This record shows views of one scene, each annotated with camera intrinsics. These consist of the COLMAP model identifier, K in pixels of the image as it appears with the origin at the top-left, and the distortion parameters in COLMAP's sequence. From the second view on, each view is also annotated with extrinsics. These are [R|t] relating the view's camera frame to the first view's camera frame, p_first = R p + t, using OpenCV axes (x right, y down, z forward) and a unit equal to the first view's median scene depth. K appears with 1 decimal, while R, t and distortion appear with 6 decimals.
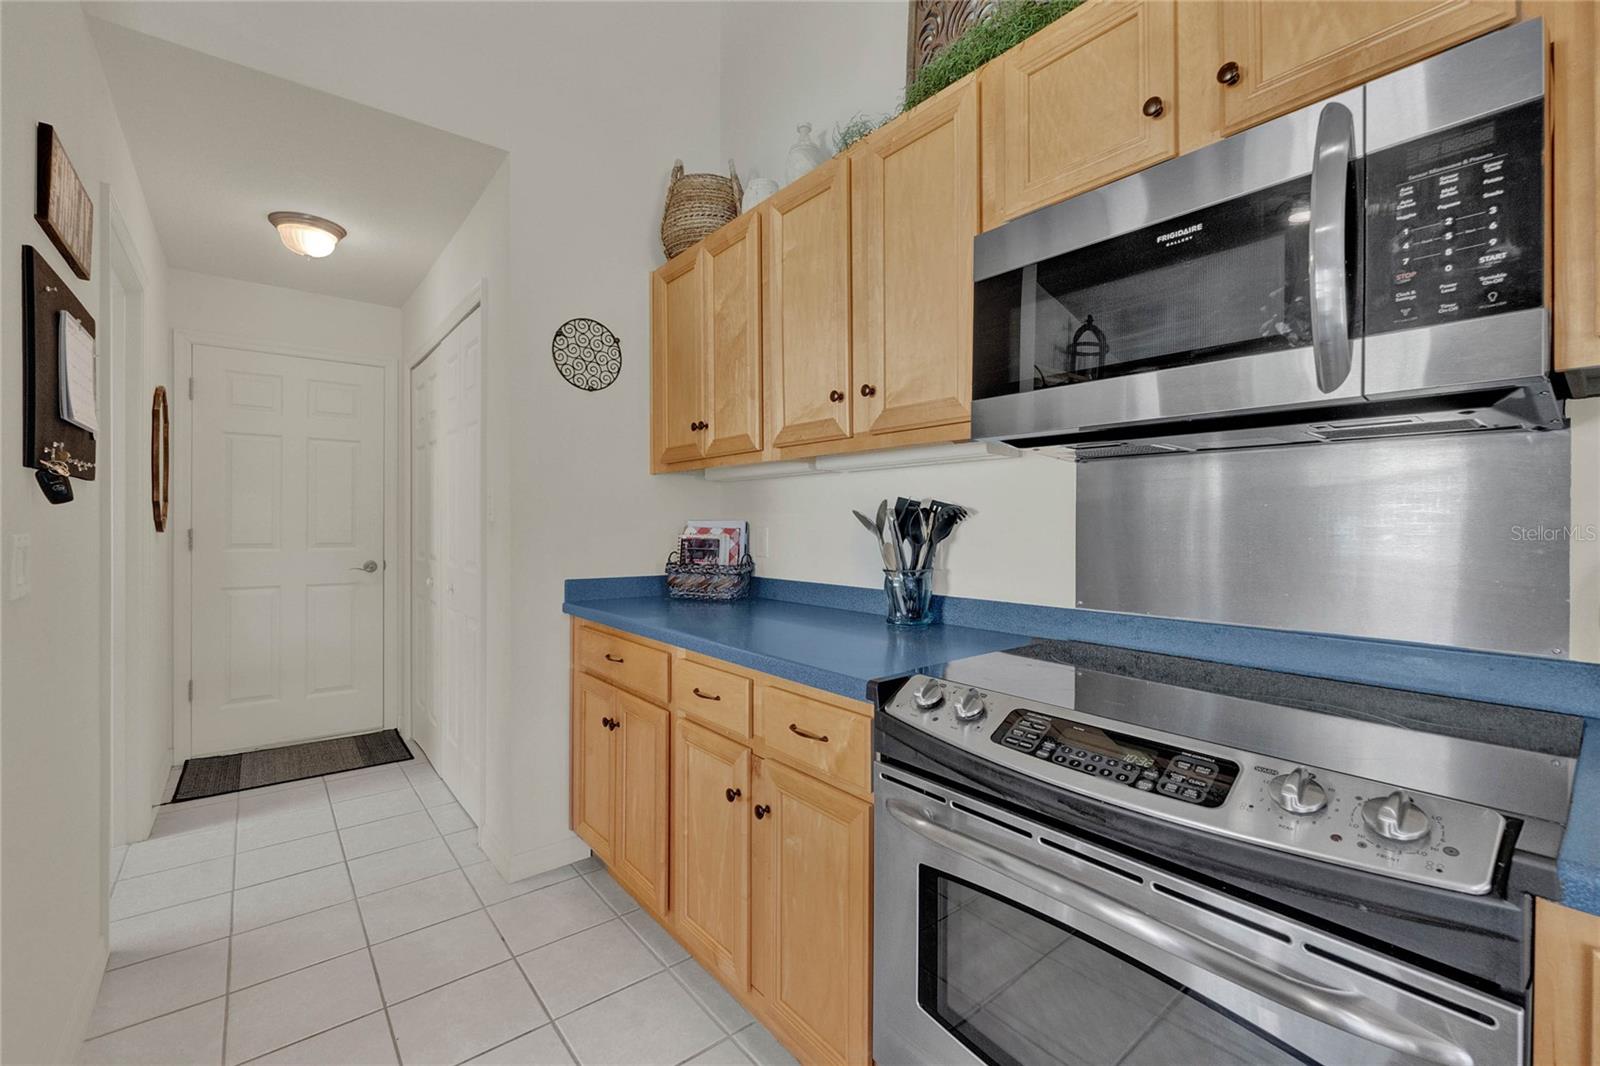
lens RADIAL K [[683.2, 0, 798.0], [0, 683.2, 523.5], [0, 0, 1]] dist [0.000717, -0.000193]
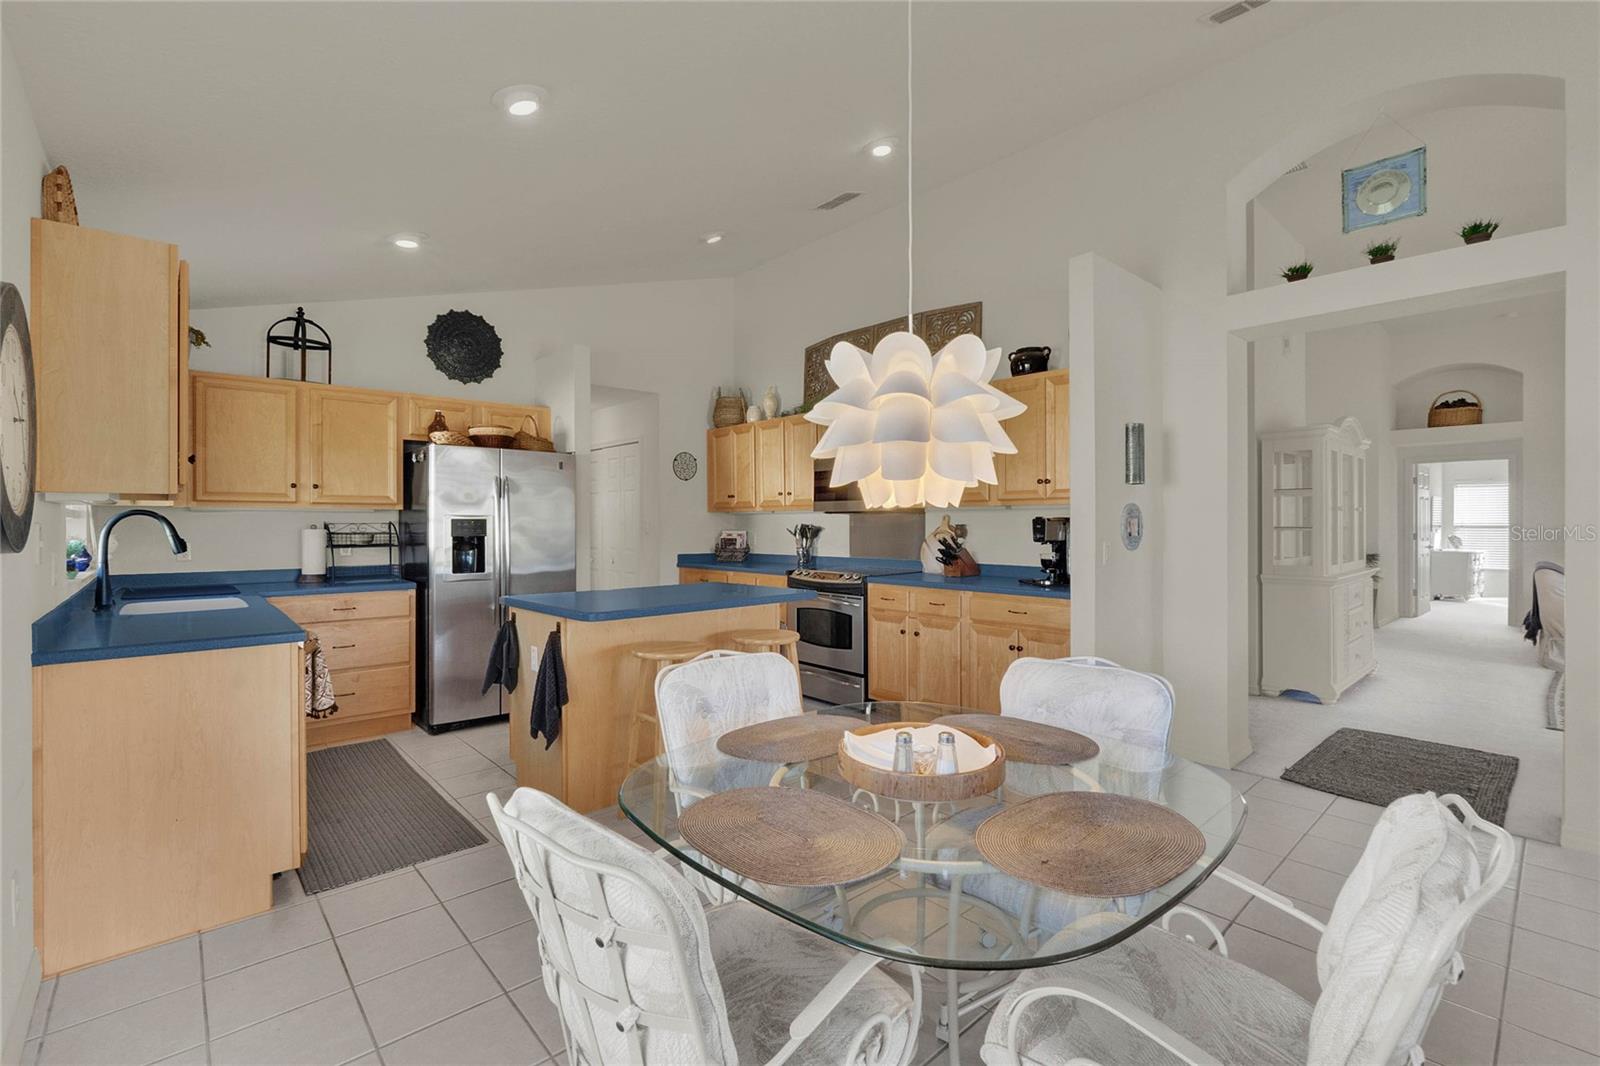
lens RADIAL K [[683.2, 0, 793.9], [0, 683.2, 524.1], [0, 0, 1]] dist [0.000717, -0.000193]
pose [[0.998654, -0.006996, 0.051400, -0.032935], [0.006872, 0.999973, 0.002581, -0.035546], [-0.051417, -0.002224, 0.998675, -1.576830]]
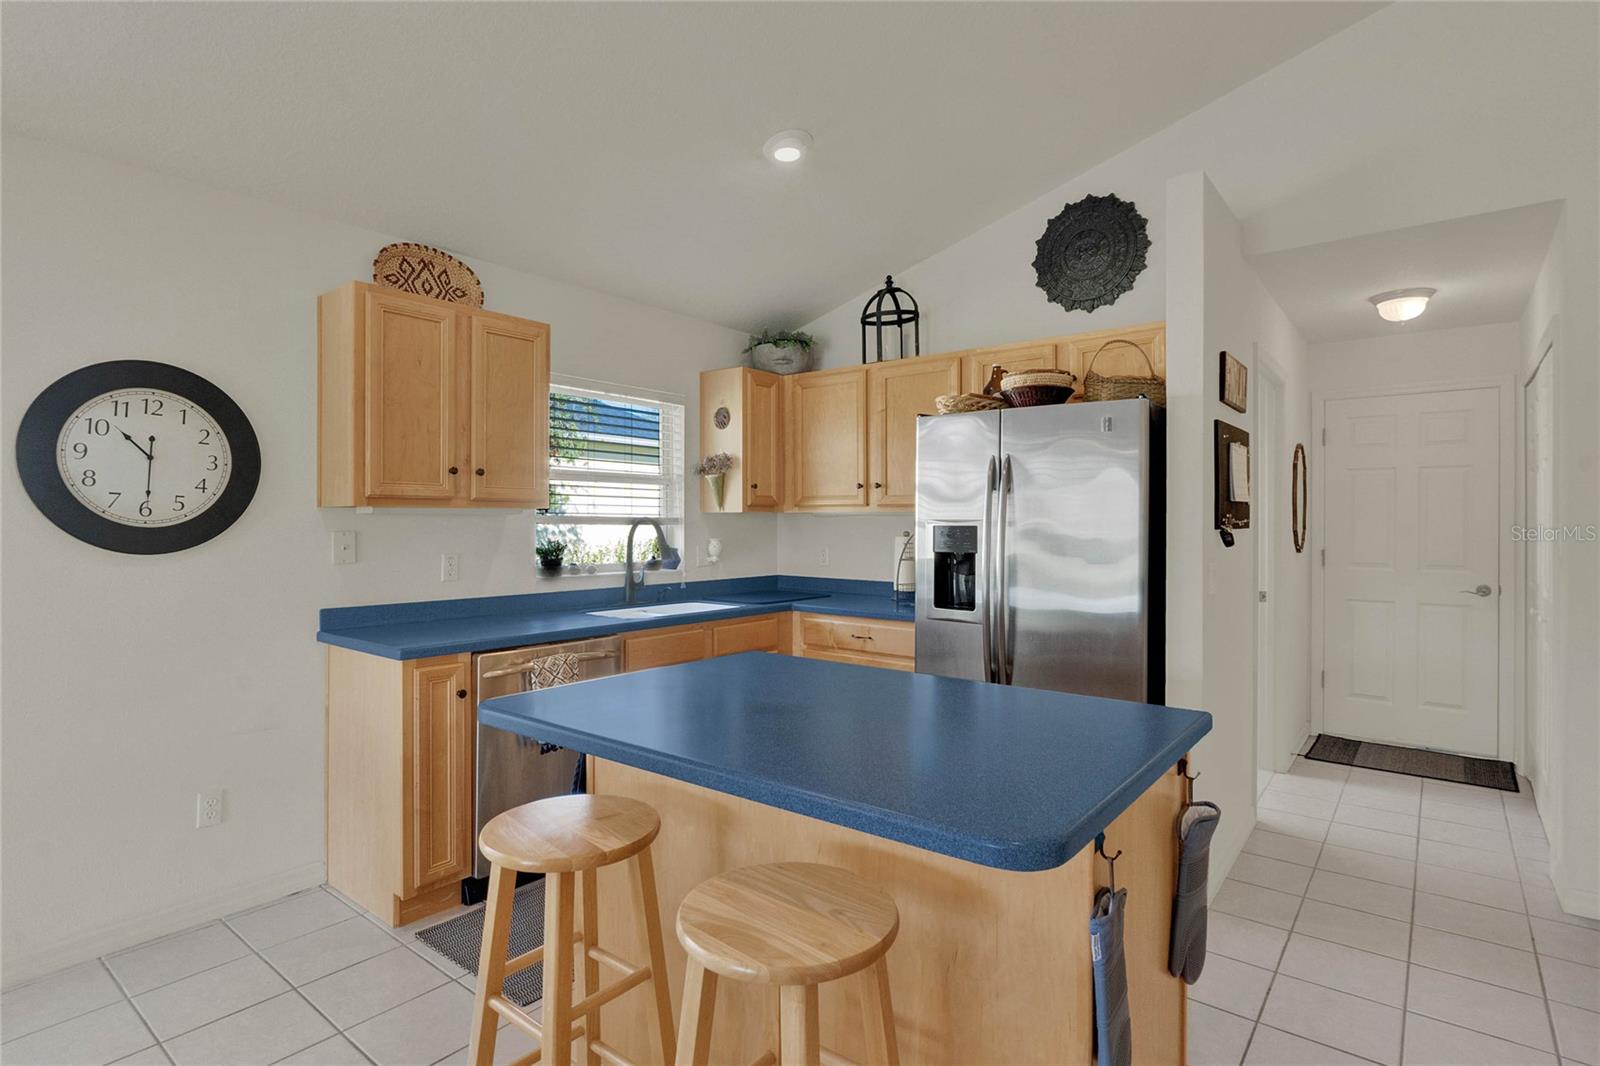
lens RADIAL K [[812.1, 0, 789.6], [0, 812.1, 530.4], [0, 0, 1]] dist [-0.017280, 0.000463]
pose [[0.215943, 0.004792, -0.976394, 0.471467], [-0.000243, 0.999988, 0.004854, -0.048080], [0.976406, -0.000810, 0.215942, -0.376387]]
